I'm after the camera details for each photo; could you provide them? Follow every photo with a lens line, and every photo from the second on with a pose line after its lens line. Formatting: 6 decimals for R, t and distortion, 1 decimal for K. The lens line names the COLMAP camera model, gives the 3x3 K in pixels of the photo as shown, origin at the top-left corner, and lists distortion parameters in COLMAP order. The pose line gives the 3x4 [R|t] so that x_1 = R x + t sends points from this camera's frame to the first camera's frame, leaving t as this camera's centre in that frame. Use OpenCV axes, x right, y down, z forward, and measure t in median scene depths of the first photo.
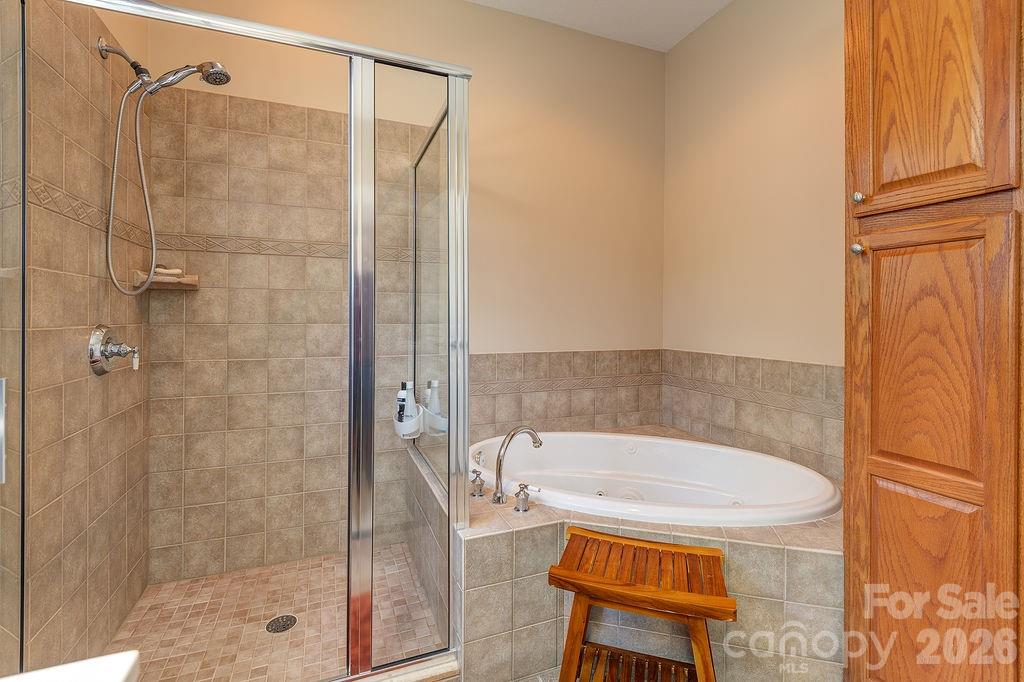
lens RADIAL K [[479.7, 0, 519.5], [0, 479.7, 315.0], [0, 0, 1]] dist [0.024673, -0.010273]
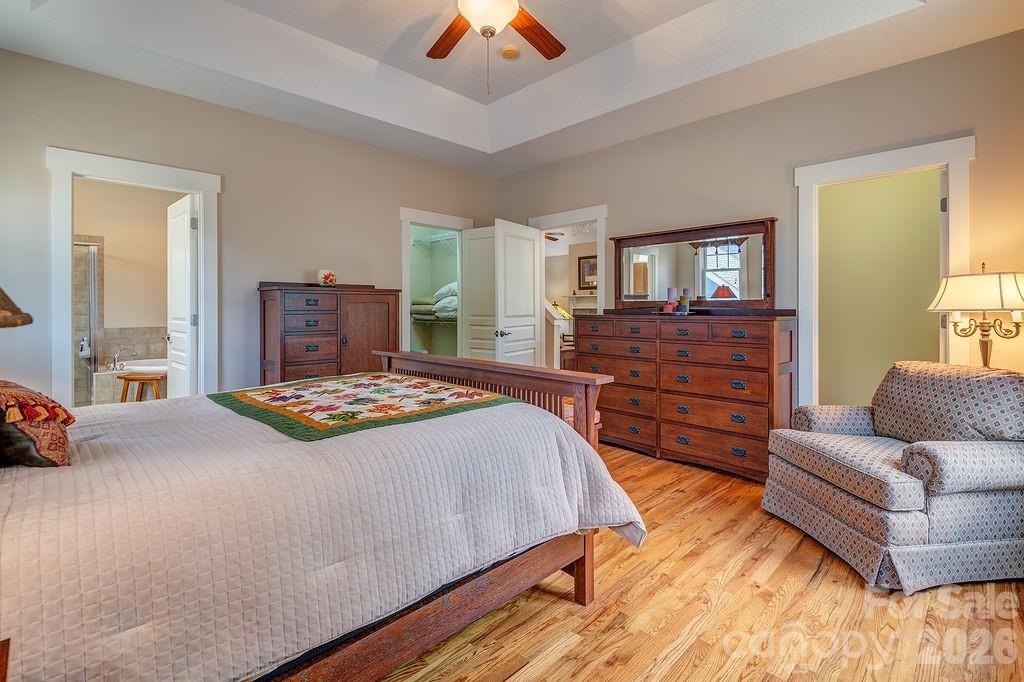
lens RADIAL K [[479.7, 0, 523.7], [0, 479.7, 306.7], [0, 0, 1]] dist [0.024673, -0.010273]
pose [[0.917188, 0.000314, 0.398453, 0.979691], [-0.002727, 0.999981, 0.005488, -0.055105], [-0.398444, -0.006120, 0.917172, -2.572596]]
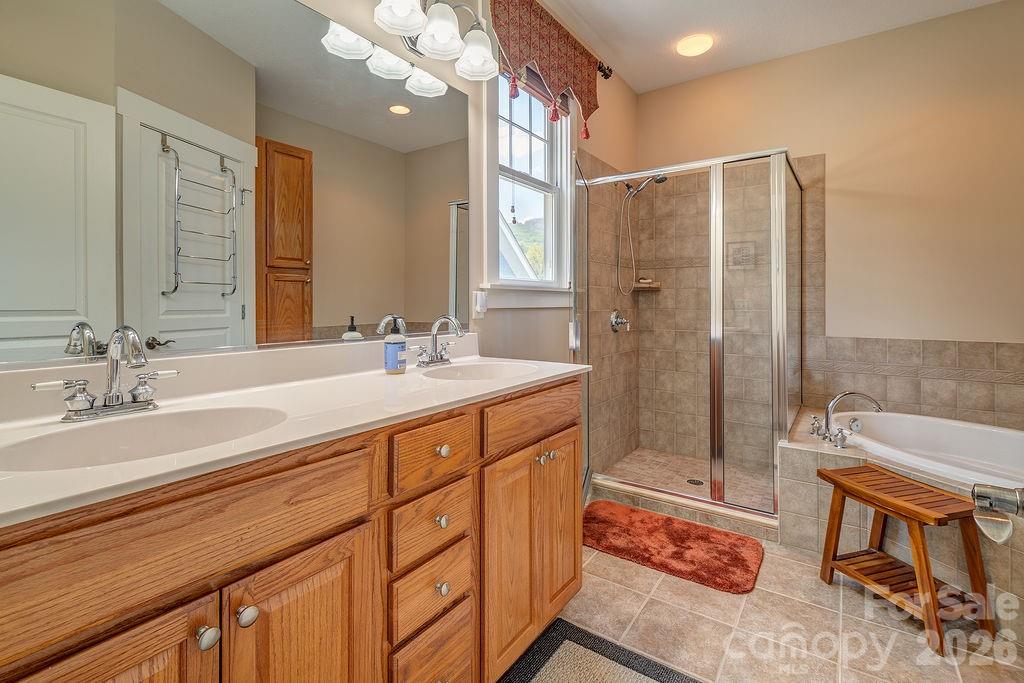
lens RADIAL K [[479.7, 0, 511.6], [0, 479.7, 302.6], [0, 0, 1]] dist [0.024673, -0.010273]
pose [[0.551329, -0.000398, -0.834288, 0.513903], [0.003868, 0.999990, 0.002079, -0.011723], [0.834279, -0.004373, 0.551325, -0.435200]]
